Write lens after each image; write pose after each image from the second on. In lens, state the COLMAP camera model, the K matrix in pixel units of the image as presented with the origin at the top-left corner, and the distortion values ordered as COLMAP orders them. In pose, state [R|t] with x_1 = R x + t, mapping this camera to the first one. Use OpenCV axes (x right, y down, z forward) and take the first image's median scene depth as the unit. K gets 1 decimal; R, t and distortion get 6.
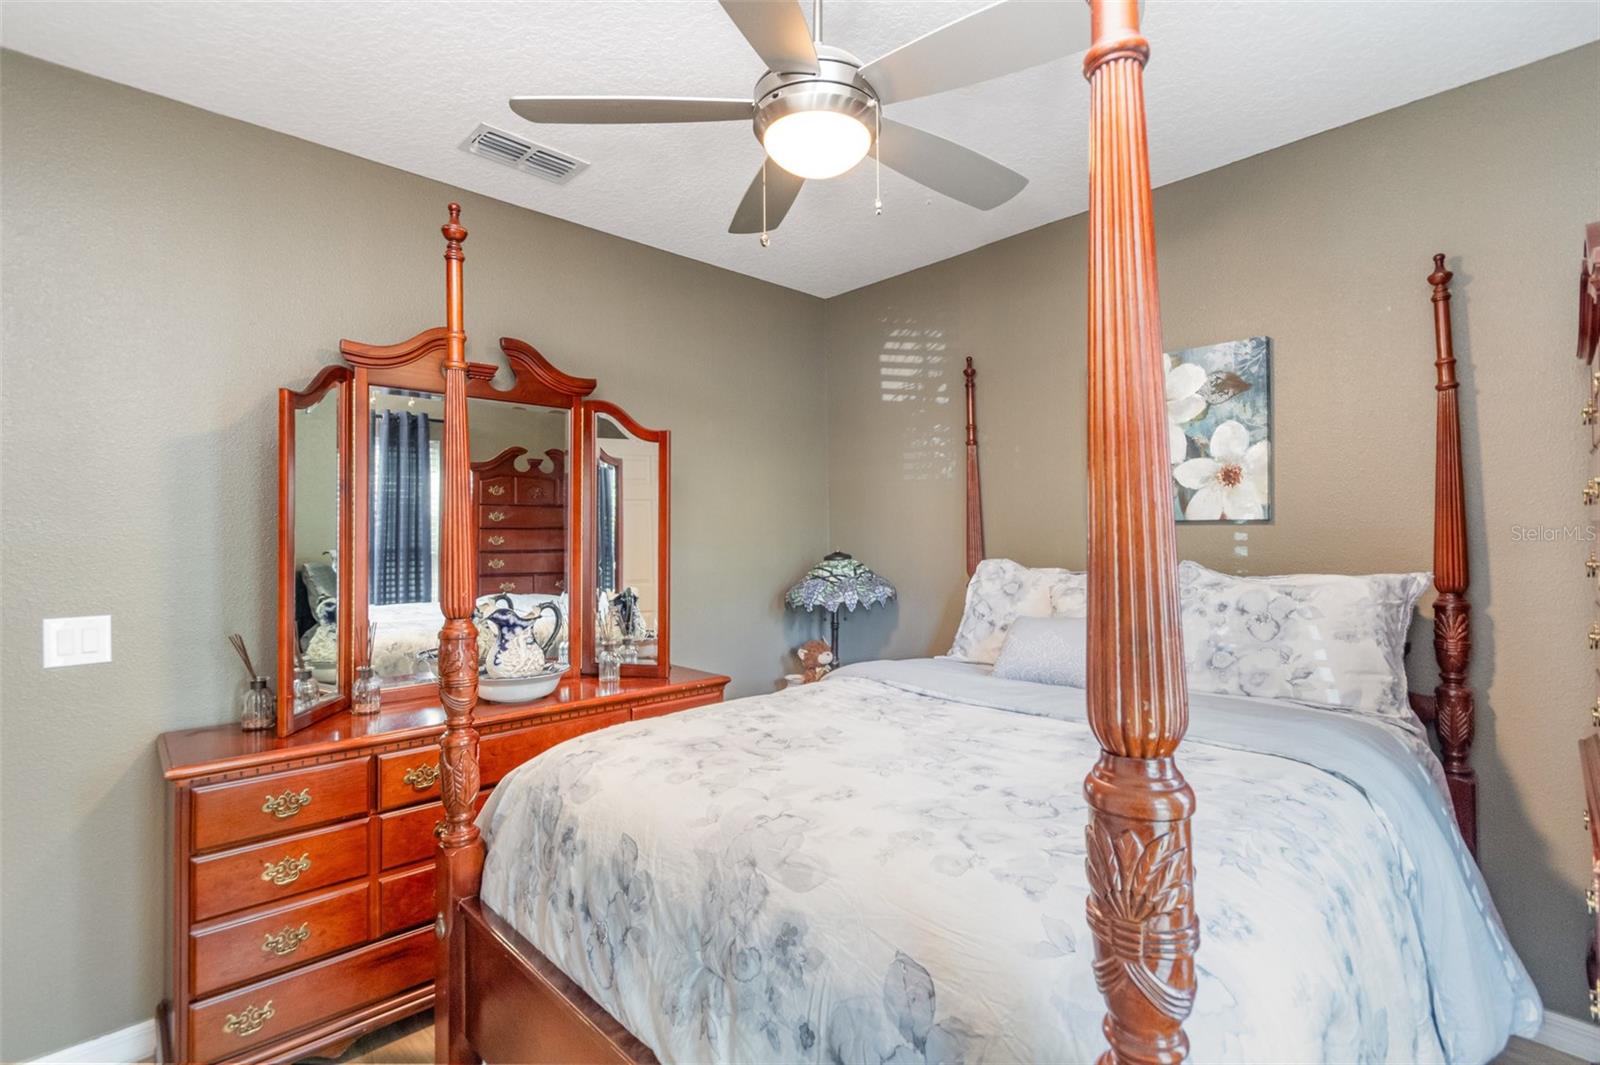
lens RADIAL K [[730.9, 0, 807.0], [0, 730.9, 530.0], [0, 0, 1]] dist [-0.002227, 0.000431]
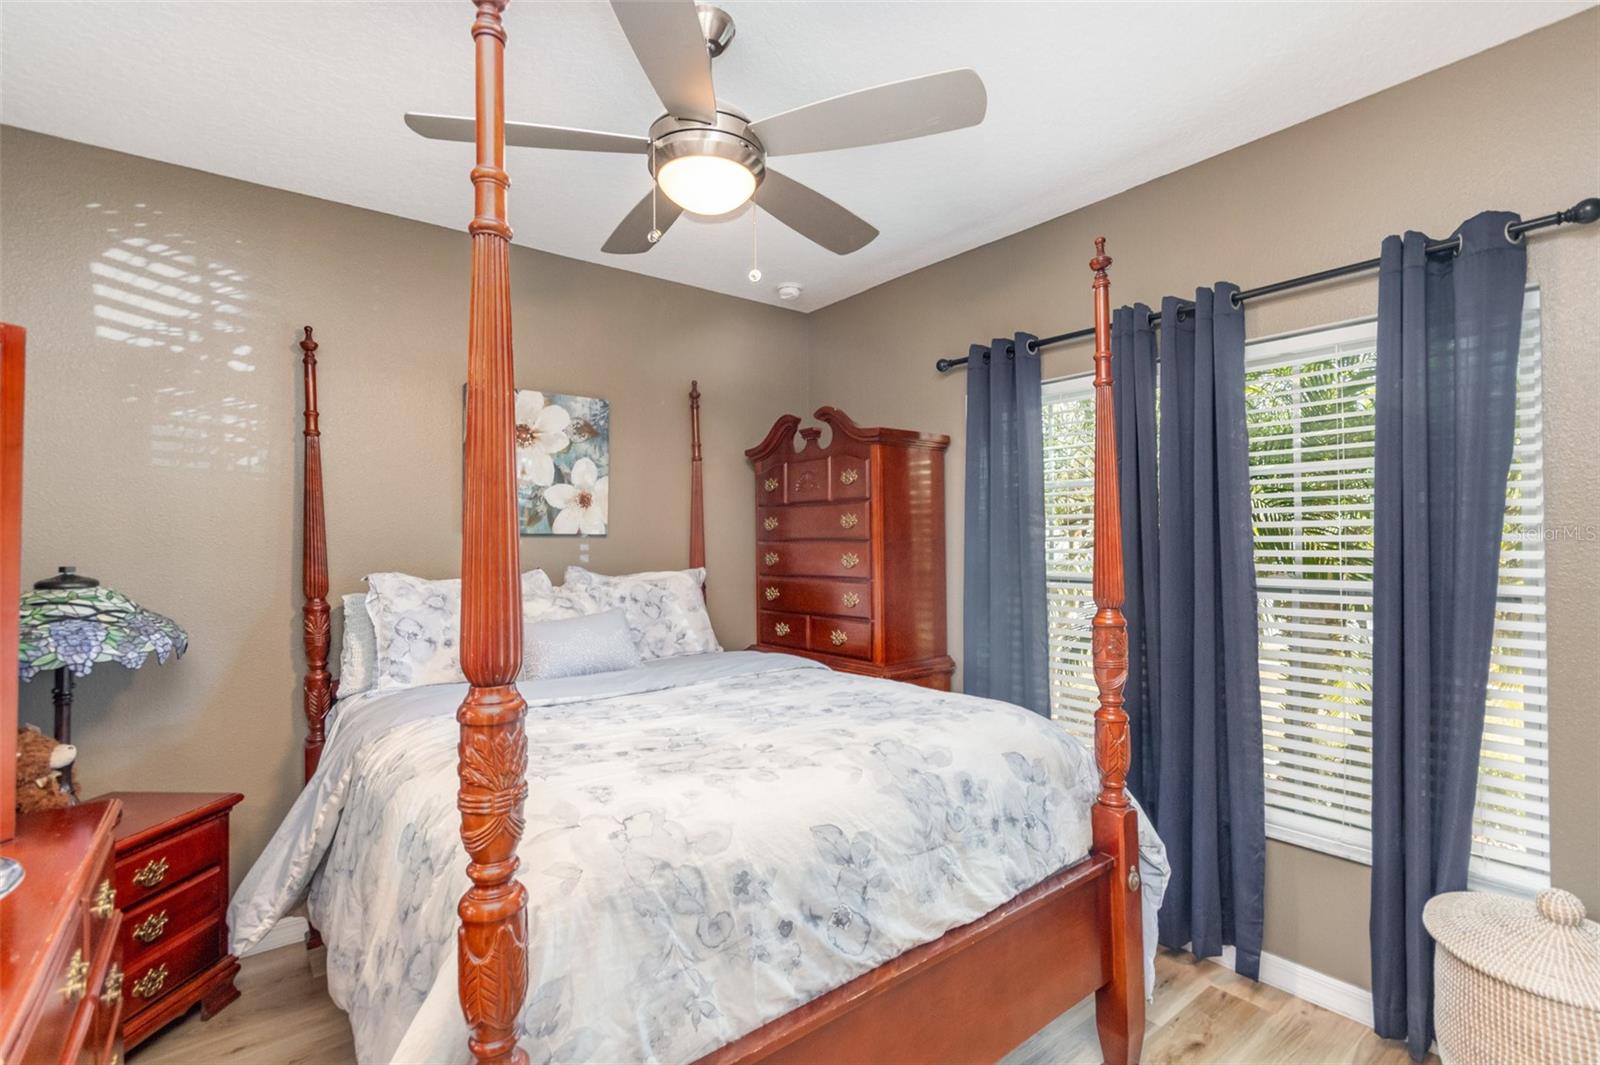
lens RADIAL K [[730.9, 0, 807.2], [0, 730.9, 536.6], [0, 0, 1]] dist [-0.002227, 0.000431]
pose [[0.111127, 0.017244, 0.993657, -0.657748], [-0.000235, 0.999850, -0.017325, 0.012580], [-0.993806, 0.001692, 0.111115, 0.458127]]
